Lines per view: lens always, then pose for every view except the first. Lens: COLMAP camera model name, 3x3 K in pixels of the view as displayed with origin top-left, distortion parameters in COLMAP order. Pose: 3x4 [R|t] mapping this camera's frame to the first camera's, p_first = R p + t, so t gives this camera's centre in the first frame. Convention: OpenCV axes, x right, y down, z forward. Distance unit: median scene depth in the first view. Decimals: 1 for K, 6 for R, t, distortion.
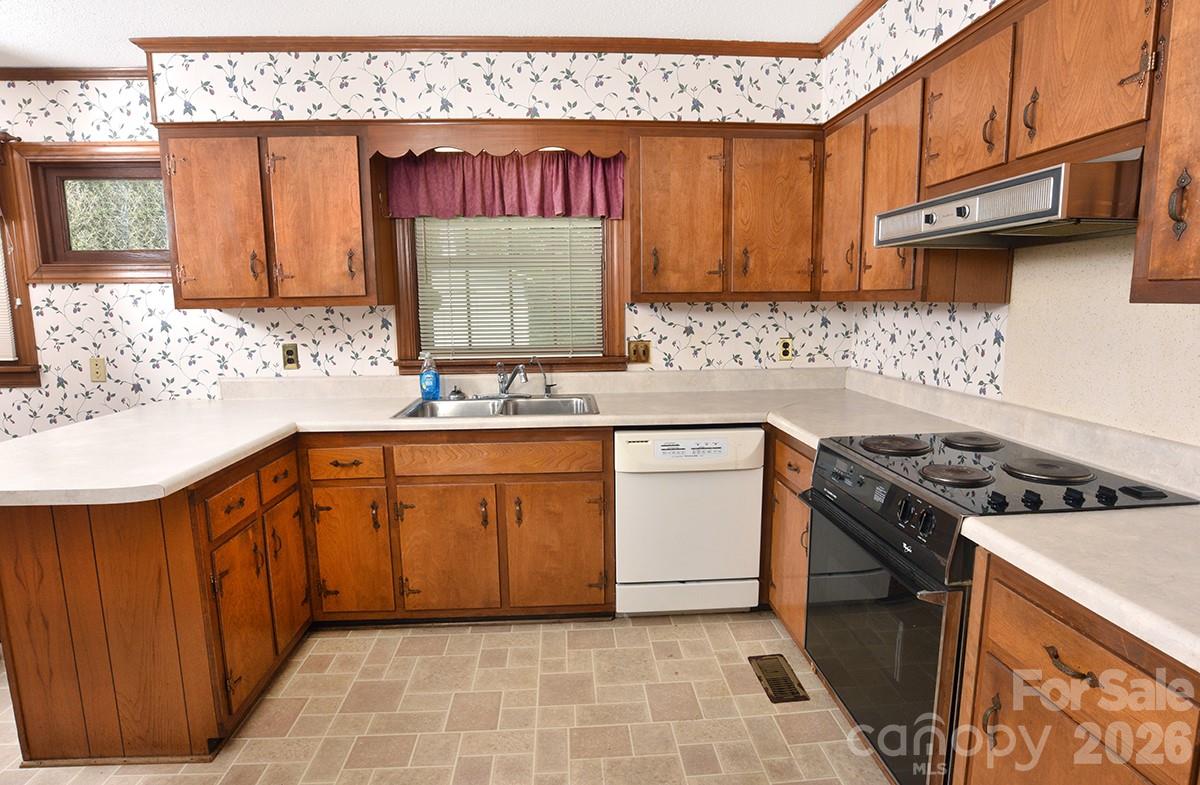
lens RADIAL K [[639.9, 0, 606.8], [0, 639.9, 395.5], [0, 0, 1]] dist [-0.074007, 0.028315]
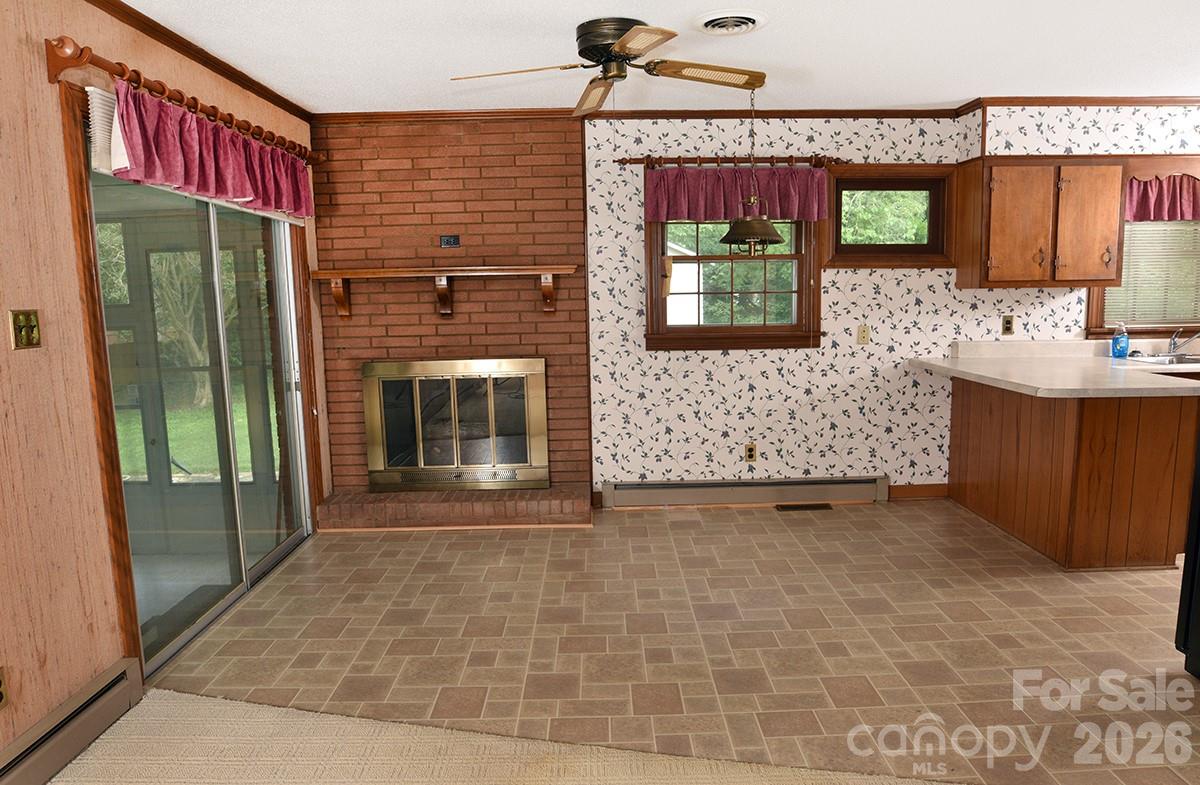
lens RADIAL K [[780.5, 0, 602.9], [0, 780.5, 395.1], [0, 0, 1]] dist [-0.065273, 0.031919]
pose [[0.998443, -0.002851, -0.055717, -1.432324], [0.002312, 0.999950, -0.009736, 0.111797], [0.055742, 0.009592, 0.998399, -0.746295]]
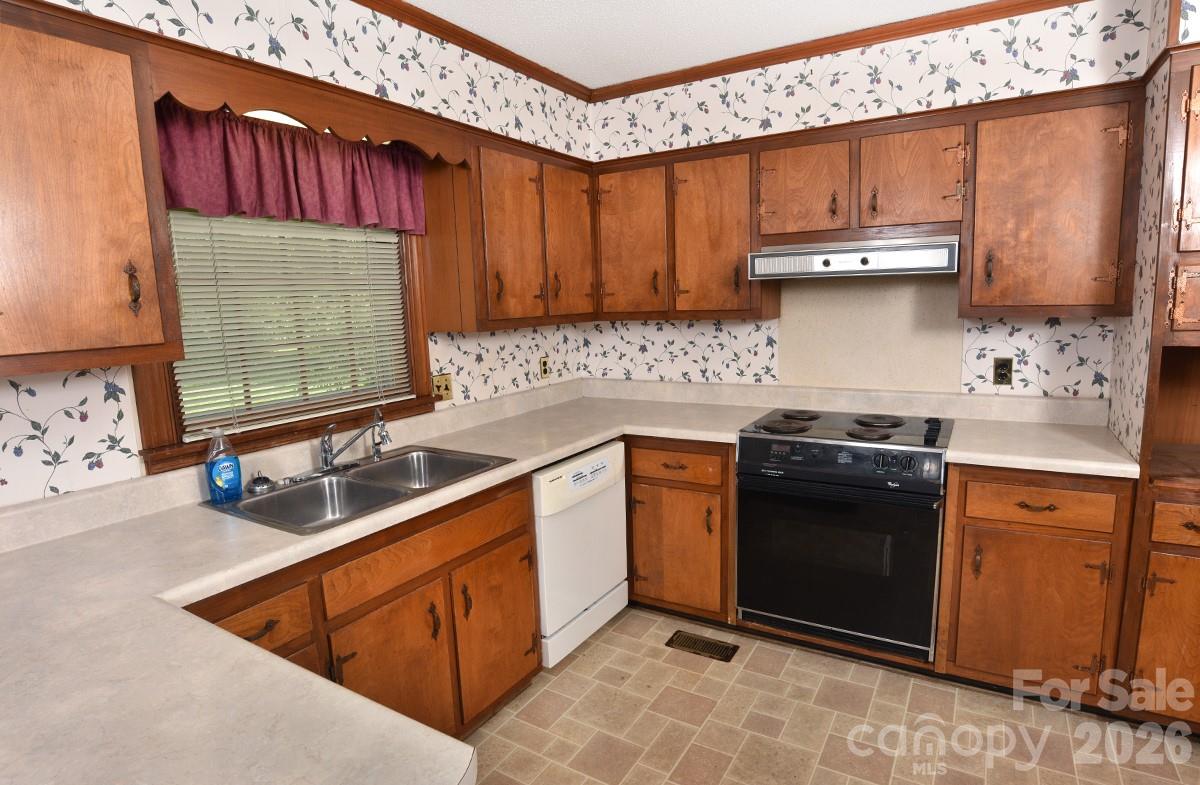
lens RADIAL K [[639.9, 0, 606.8], [0, 639.9, 395.5], [0, 0, 1]] dist [-0.074007, 0.028315]
pose [[0.572333, -0.132548, 0.809238, -0.617049], [0.146850, 0.987464, 0.057881, -0.087157], [-0.806765, 0.085710, 0.584623, 0.364436]]
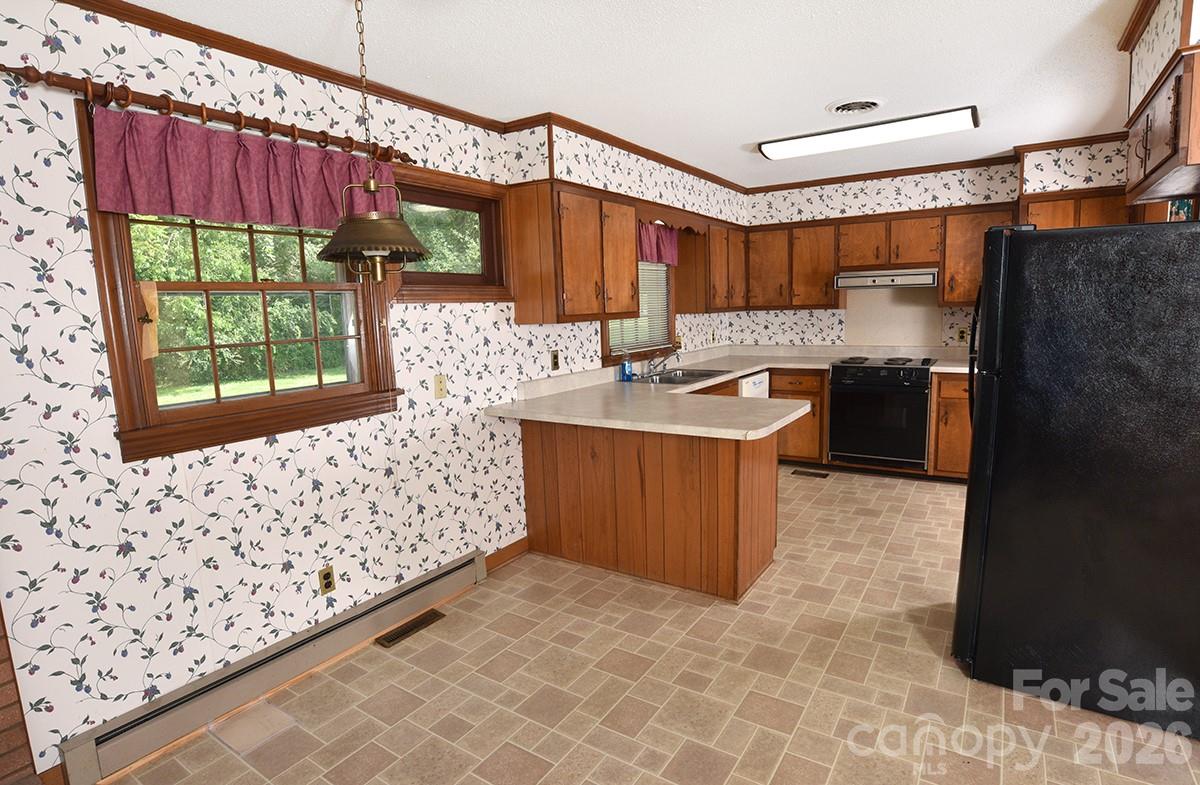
lens RADIAL K [[620.5, 0, 608.3], [0, 620.5, 395.1], [0, 0, 1]] dist [-0.071393, 0.024470]
pose [[0.599057, -0.125172, 0.790862, -1.645295], [0.143723, 0.988473, 0.047582, -0.041033], [-0.787702, 0.085160, 0.610142, 0.163466]]
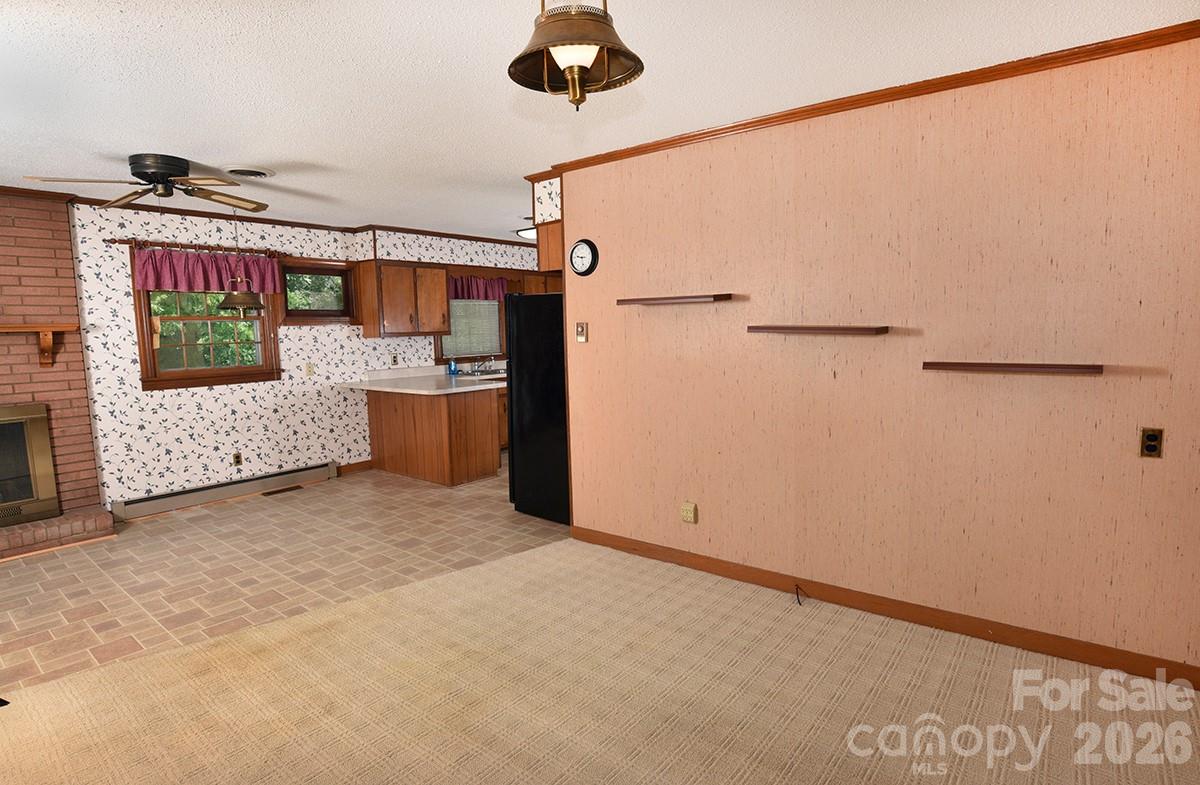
lens RADIAL K [[620.5, 0, 608.3], [0, 620.5, 395.1], [0, 0, 1]] dist [-0.071393, 0.024470]
pose [[0.662805, -0.087374, 0.743677, -1.838732], [0.123827, 0.992284, 0.006221, 0.161308], [-0.738483, 0.087964, 0.668510, -1.117754]]
